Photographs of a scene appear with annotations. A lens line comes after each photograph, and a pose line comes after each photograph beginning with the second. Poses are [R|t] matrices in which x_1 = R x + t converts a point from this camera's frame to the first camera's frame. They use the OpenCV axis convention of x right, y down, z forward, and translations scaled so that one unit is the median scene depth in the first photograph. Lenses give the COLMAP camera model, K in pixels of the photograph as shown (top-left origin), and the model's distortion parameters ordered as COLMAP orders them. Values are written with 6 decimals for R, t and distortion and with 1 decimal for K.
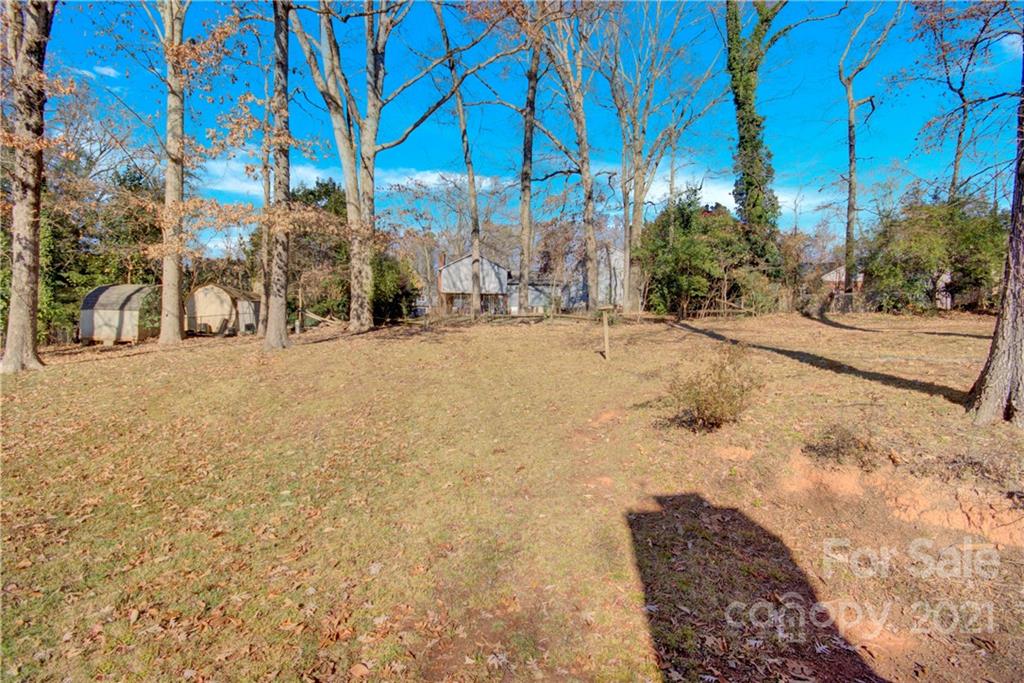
lens RADIAL K [[445.9, 0, 511.6], [0, 445.9, 340.4], [0, 0, 1]] dist [0.012370, -0.014828]
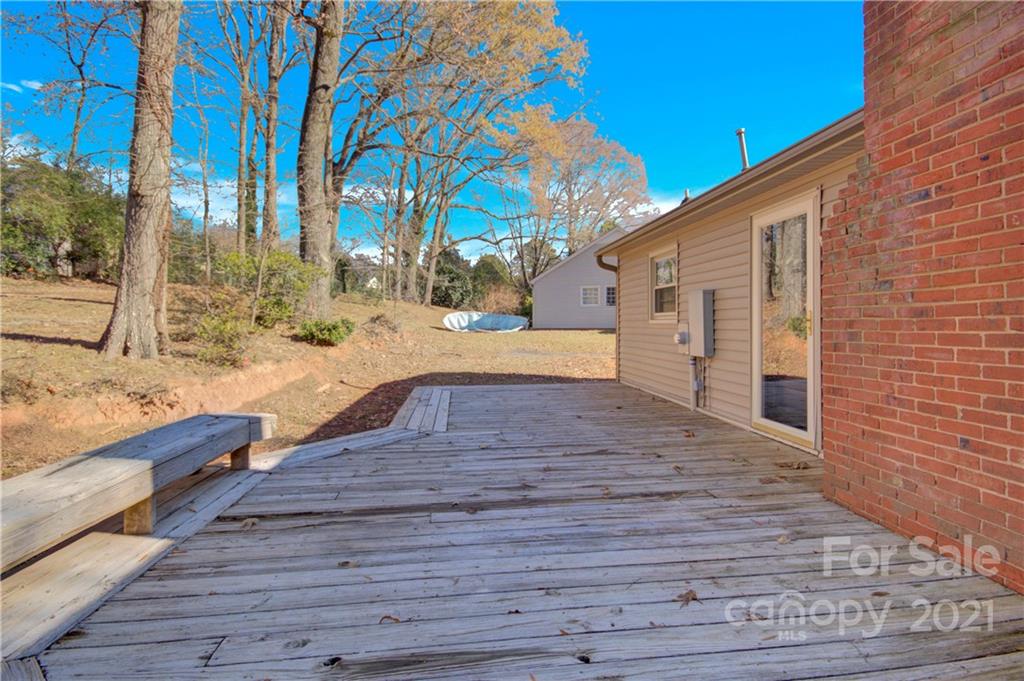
lens RADIAL K [[476.4, 0, 508.2], [0, 476.4, 322.9], [0, 0, 1]] dist [0.019657, -0.014452]
pose [[0.048334, -0.027502, 0.998453, -0.105470], [-0.003940, 0.999608, 0.027725, 0.003924], [-0.998823, -0.005274, 0.048207, -0.090998]]
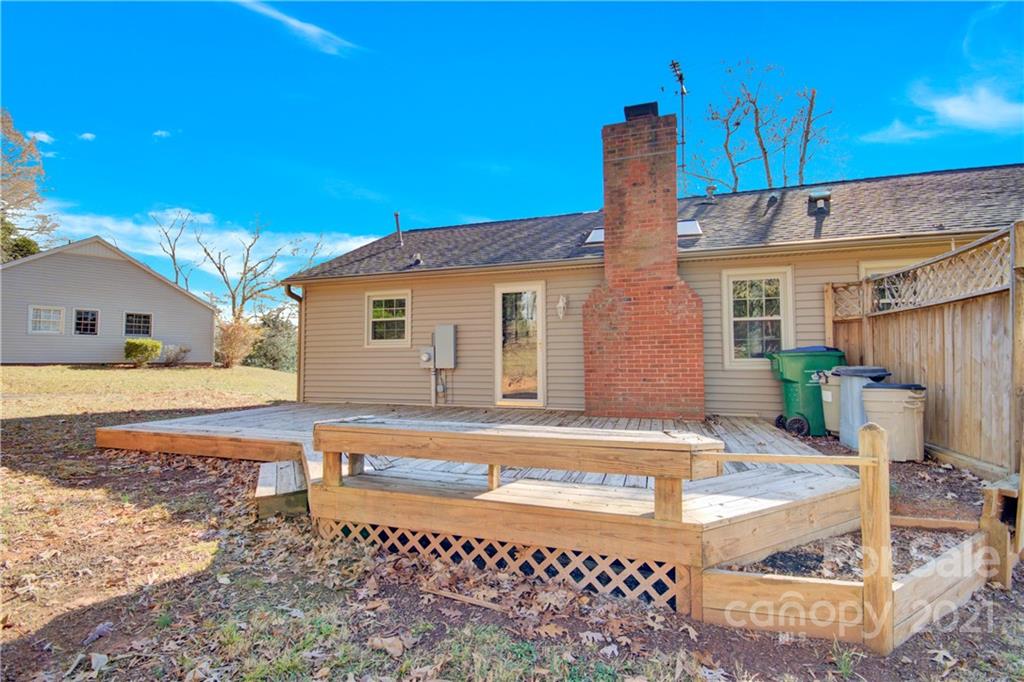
lens RADIAL K [[457.5, 0, 524.0], [0, 457.5, 333.4], [0, 0, 1]] dist [0.001422, -0.000205]
pose [[-0.900345, 0.002065, 0.435172, -0.051834], [-0.026054, 0.997939, -0.058638, 0.024467], [-0.434397, -0.064133, -0.898436, 0.179780]]
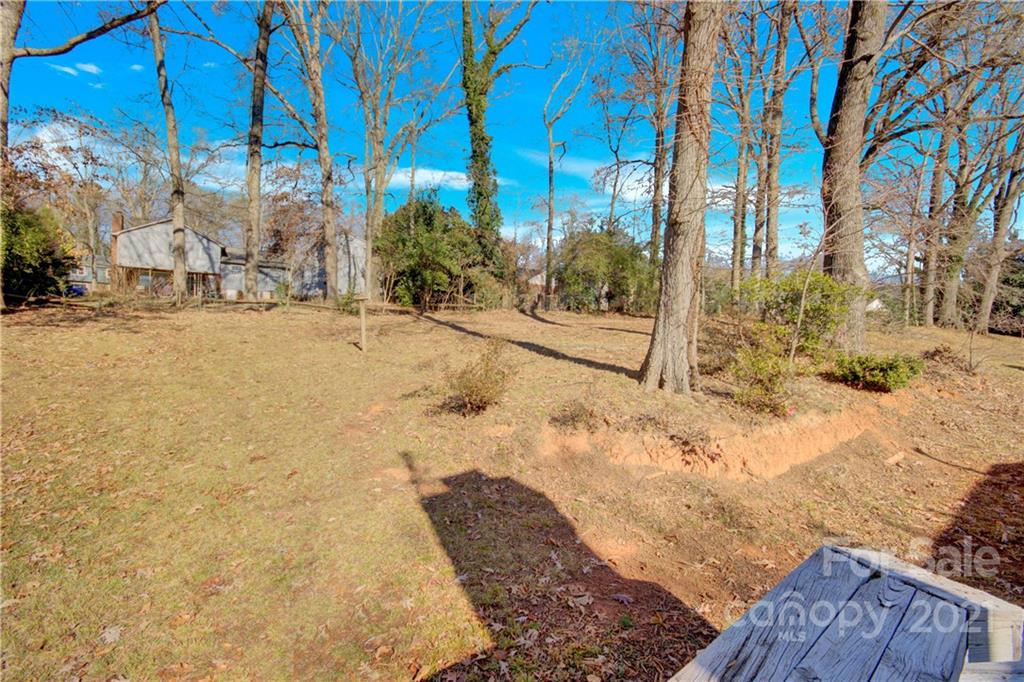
lens RADIAL K [[446.2, 0, 509.2], [0, 446.2, 340.0], [0, 0, 1]] dist [0.004192, -0.009633]
pose [[0.838664, -0.001210, 0.544648, -0.029102], [-0.009976, 0.999796, 0.017583, -0.000866], [-0.544558, -0.020180, 0.838481, 0.004547]]
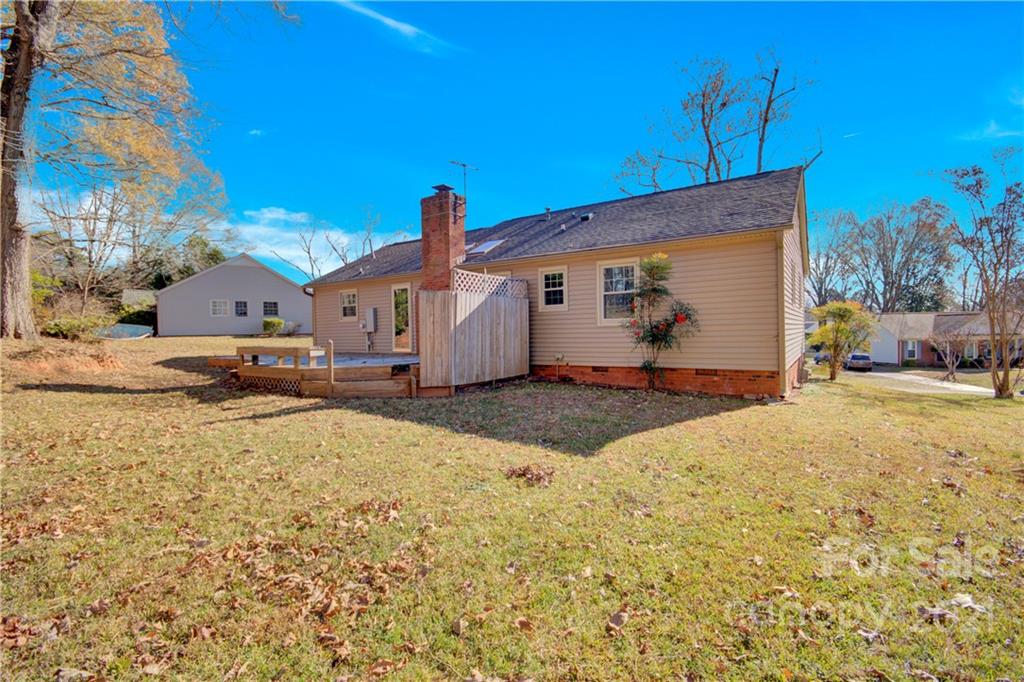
lens RADIAL K [[448.7, 0, 522.8], [0, 448.7, 336.5], [0, 0, 1]] dist [0.000500, 0.000023]
pose [[-0.759536, -0.017826, 0.650221, -0.537361], [-0.005591, 0.999766, 0.020877, 0.024411], [-0.650442, 0.012222, -0.759458, 0.247055]]
